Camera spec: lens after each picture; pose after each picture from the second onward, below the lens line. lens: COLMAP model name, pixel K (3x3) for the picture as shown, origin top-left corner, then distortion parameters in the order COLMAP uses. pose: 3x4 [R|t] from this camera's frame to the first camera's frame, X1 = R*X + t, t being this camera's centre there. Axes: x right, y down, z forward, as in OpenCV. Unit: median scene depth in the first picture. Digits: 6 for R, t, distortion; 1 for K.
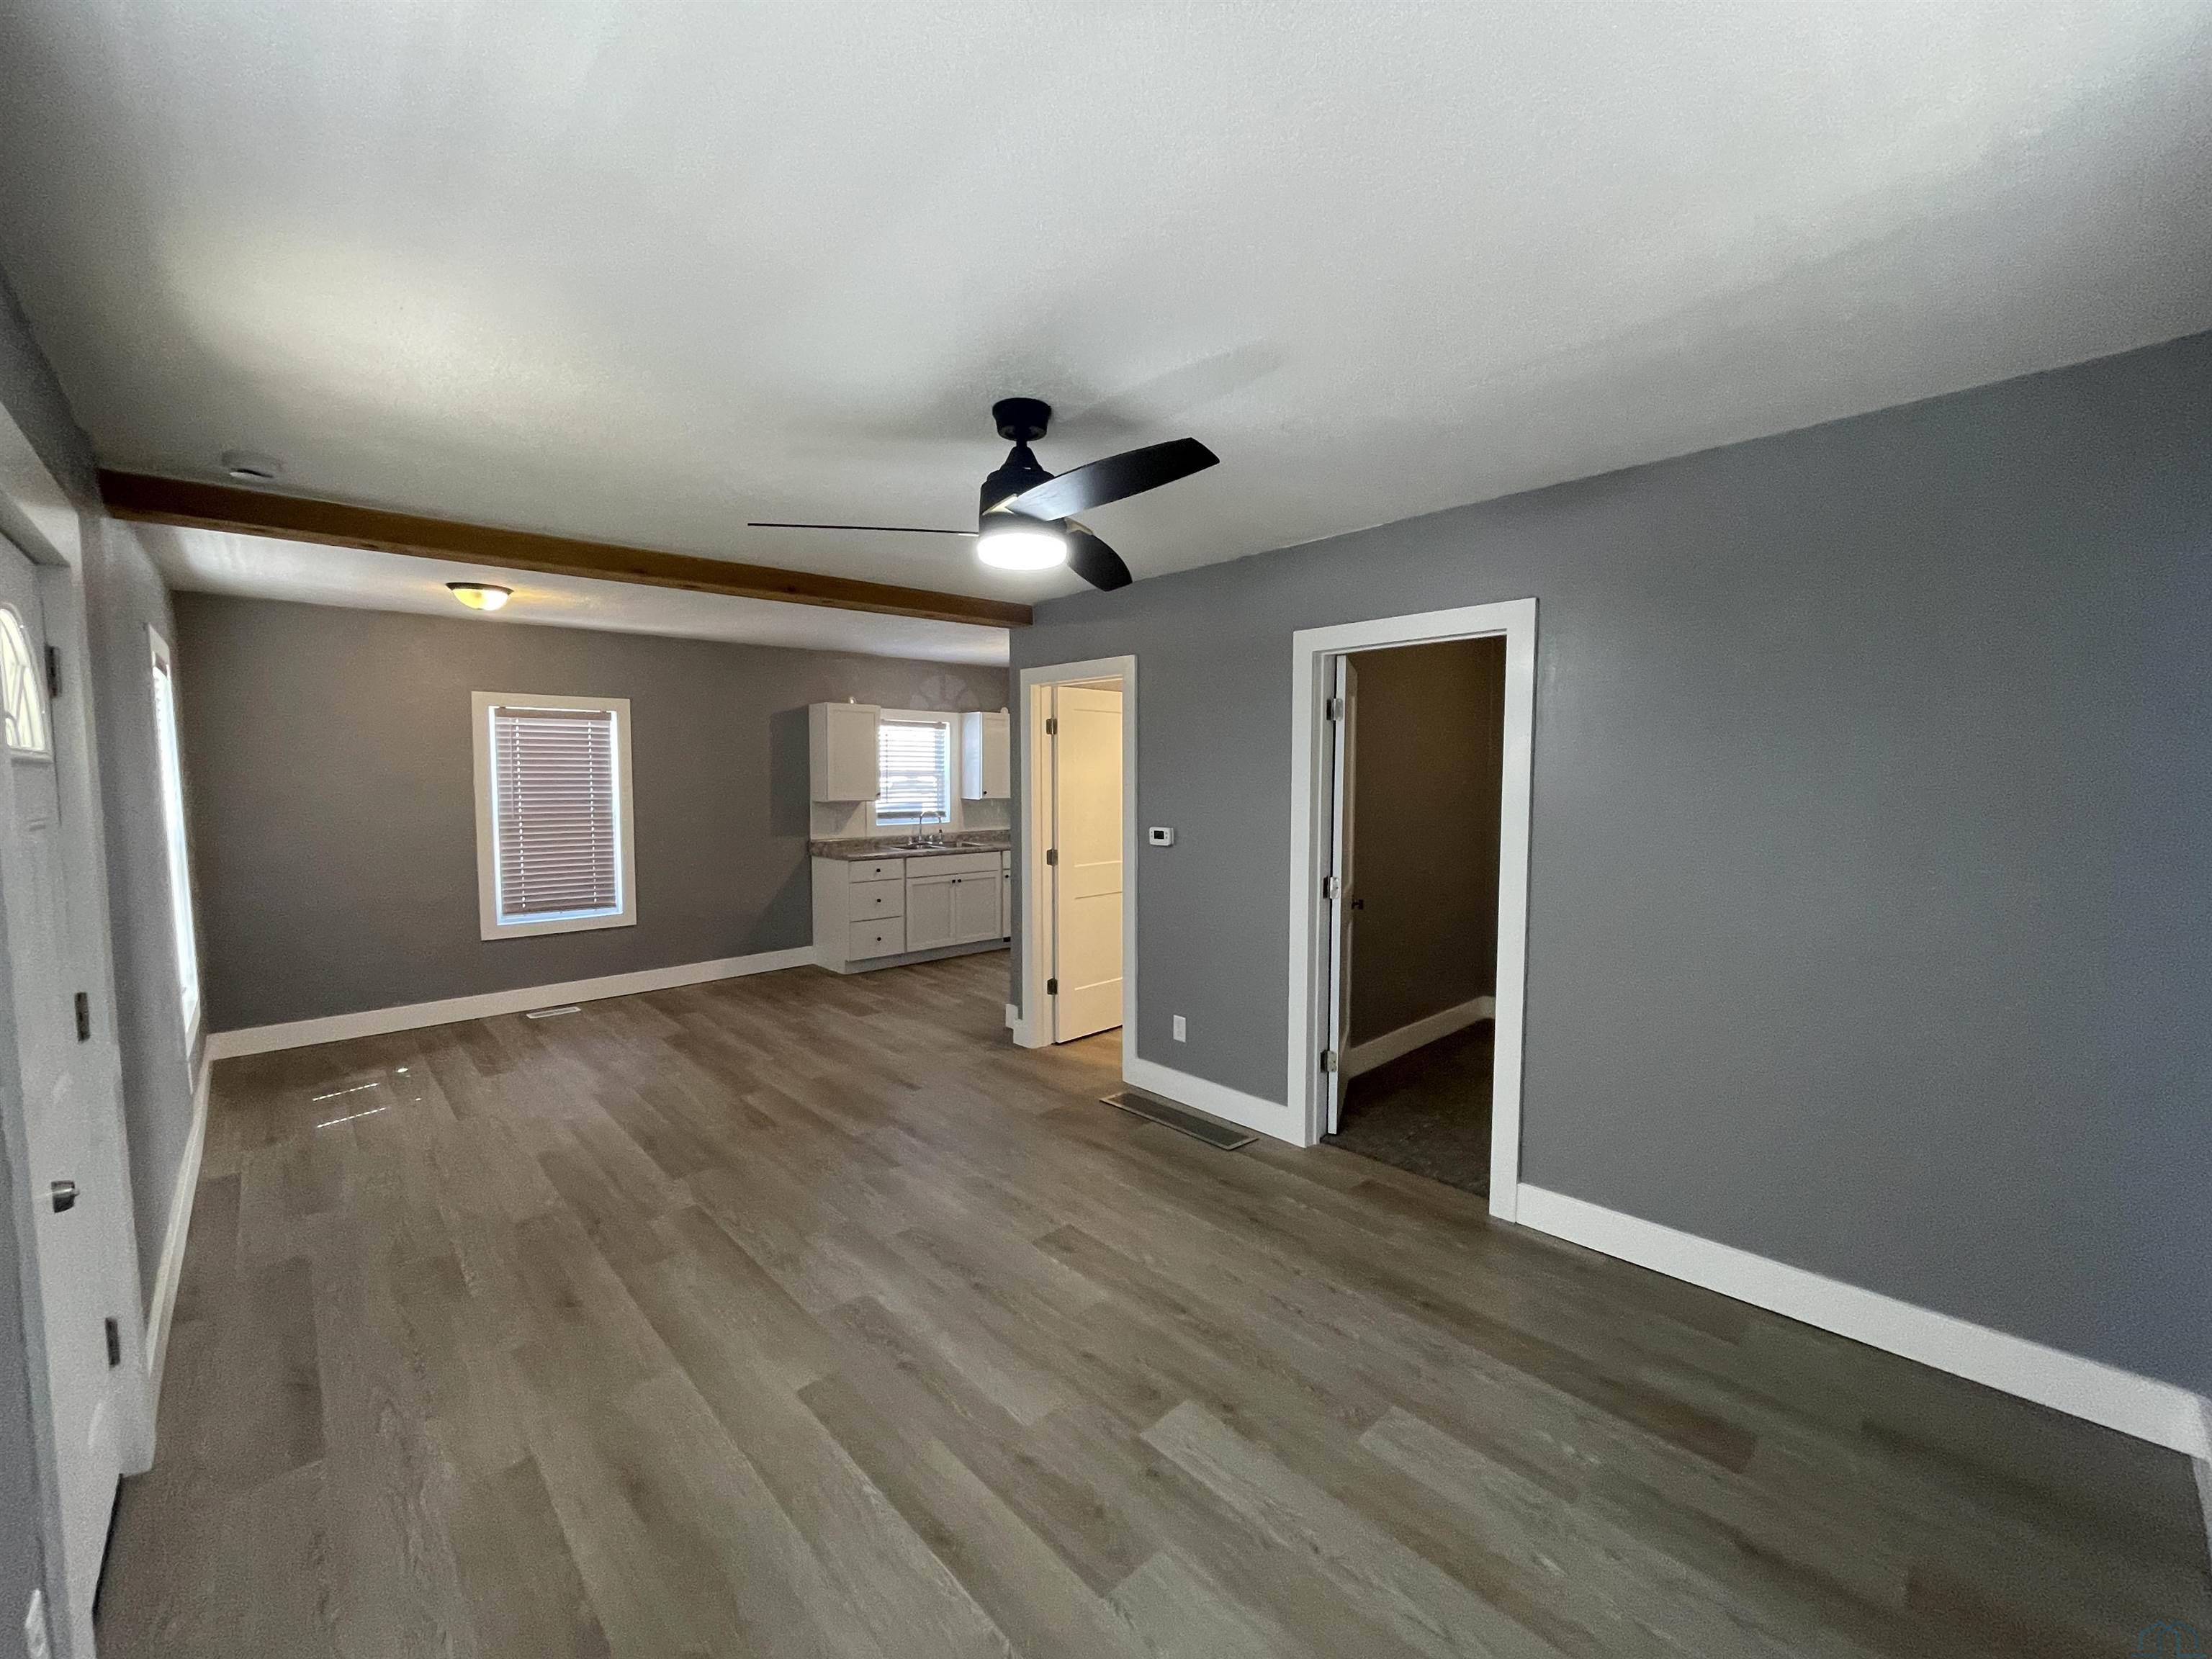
lens RADIAL K [[894.1, 0, 1095.0], [0, 894.1, 827.5], [0, 0, 1]] dist [0.001246, 0.000807]
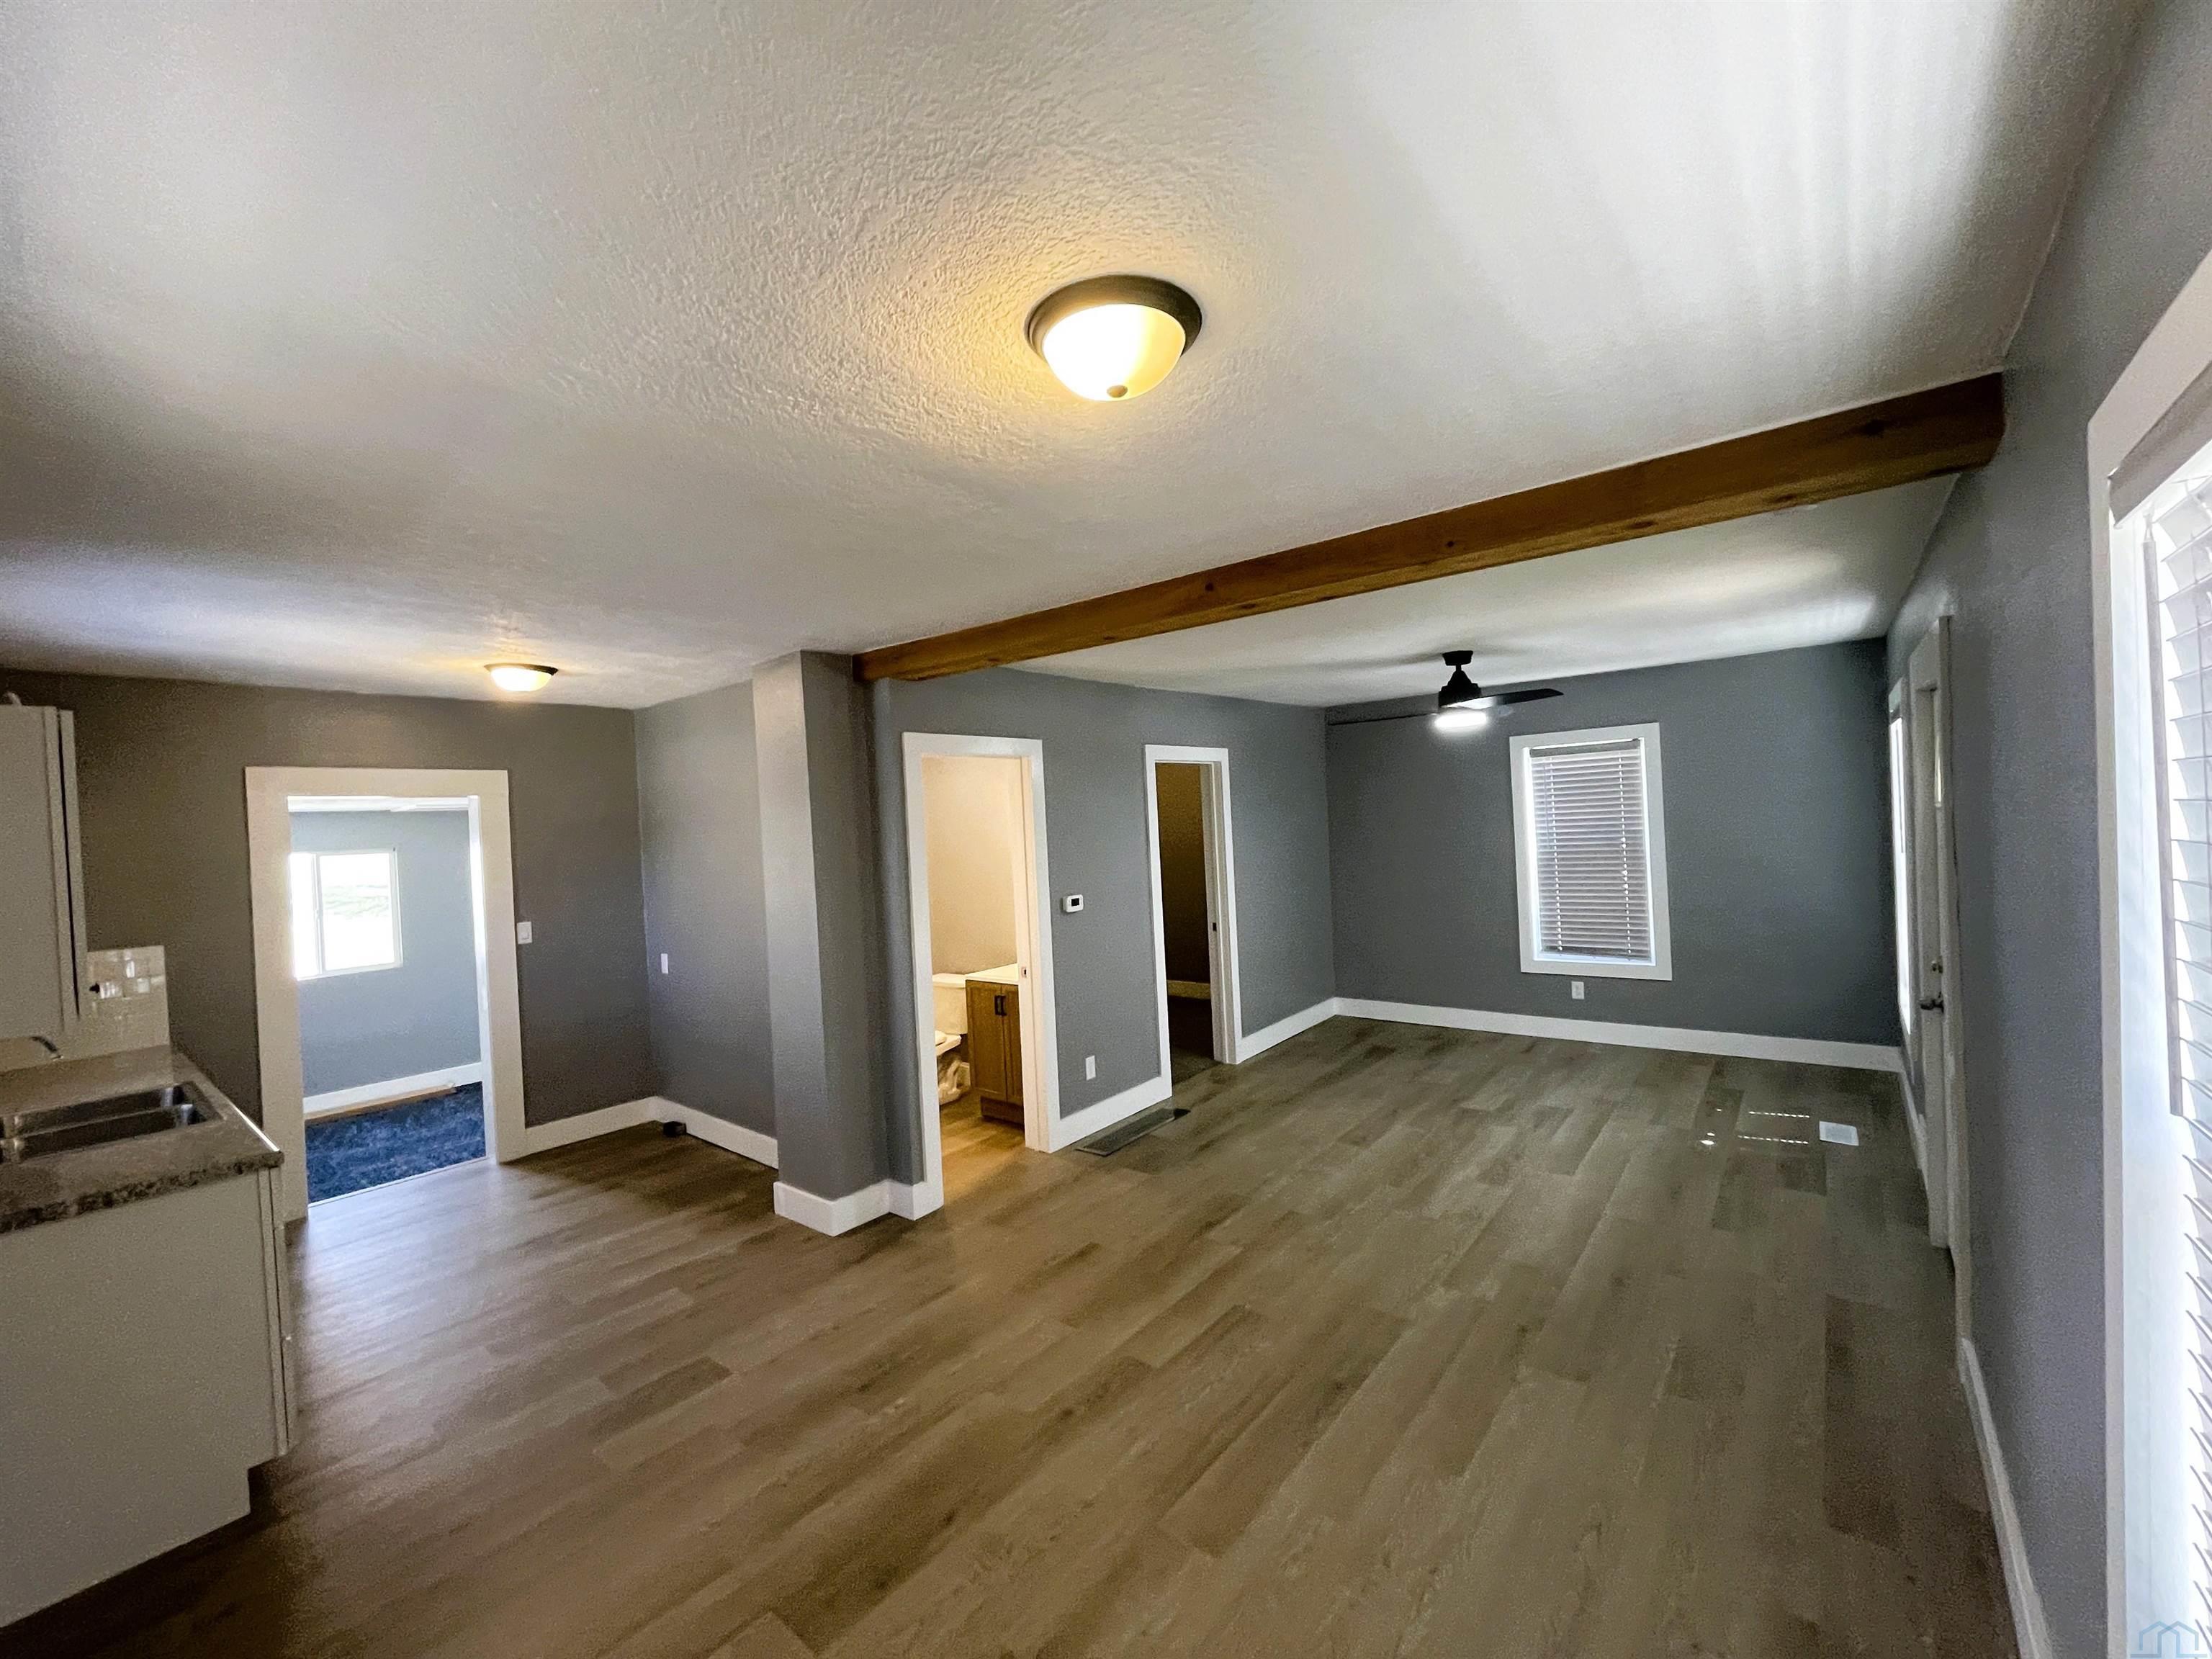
lens RADIAL K [[894.1, 0, 1095.0], [0, 894.1, 827.5], [0, 0, 1]] dist [0.001246, 0.000807]
pose [[-0.134871, 0.002305, 0.990860, -1.125563], [0.113008, 0.993508, 0.013071, -0.104049], [-0.984398, 0.113738, -0.134256, 1.198465]]
